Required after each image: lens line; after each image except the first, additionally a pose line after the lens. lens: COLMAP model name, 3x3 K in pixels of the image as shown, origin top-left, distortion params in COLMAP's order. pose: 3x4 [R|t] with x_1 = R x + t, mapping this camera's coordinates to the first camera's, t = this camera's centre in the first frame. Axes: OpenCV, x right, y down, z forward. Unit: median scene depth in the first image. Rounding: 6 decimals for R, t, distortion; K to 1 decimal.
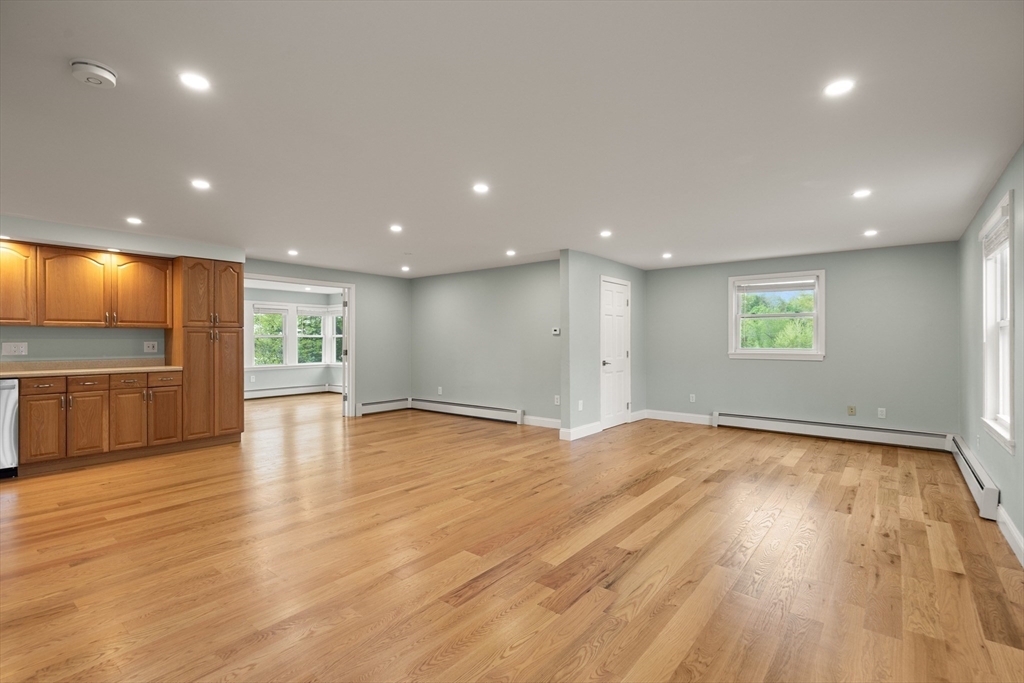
lens RADIAL K [[468.5, 0, 507.9], [0, 468.5, 340.9], [0, 0, 1]] dist [0.013706, -0.002985]
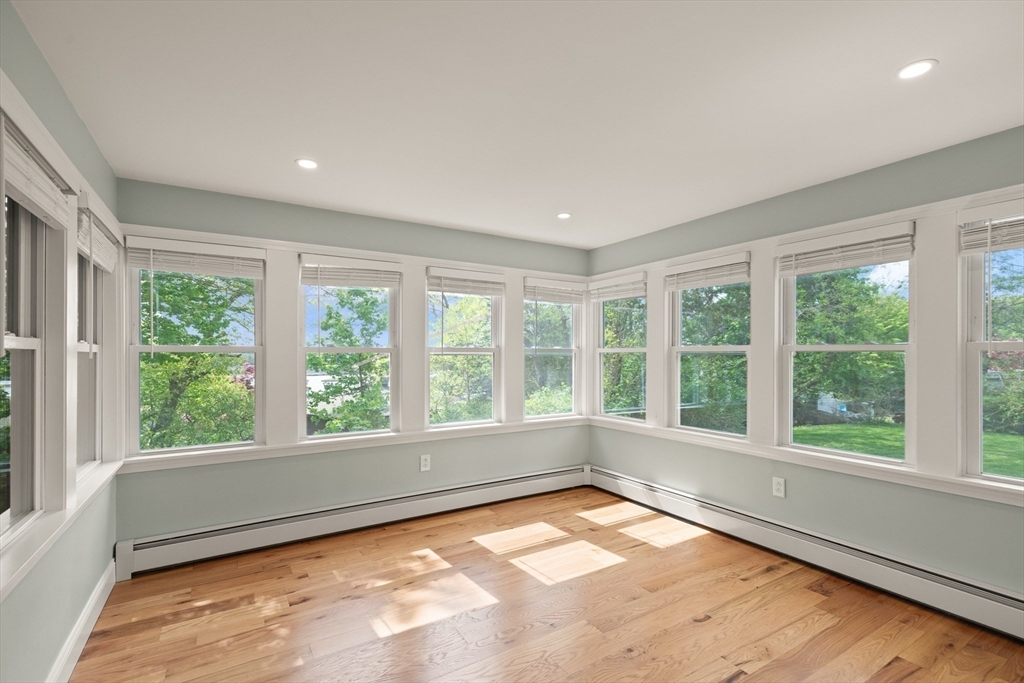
lens RADIAL K [[468.5, 0, 517.7], [0, 468.5, 356.2], [0, 0, 1]] dist [0.013706, -0.002985]
pose [[0.950524, 0.004364, -0.310621, -0.752604], [-0.003960, 0.999990, 0.001931, -0.013610], [0.310626, -0.000606, 0.950532, 1.409253]]
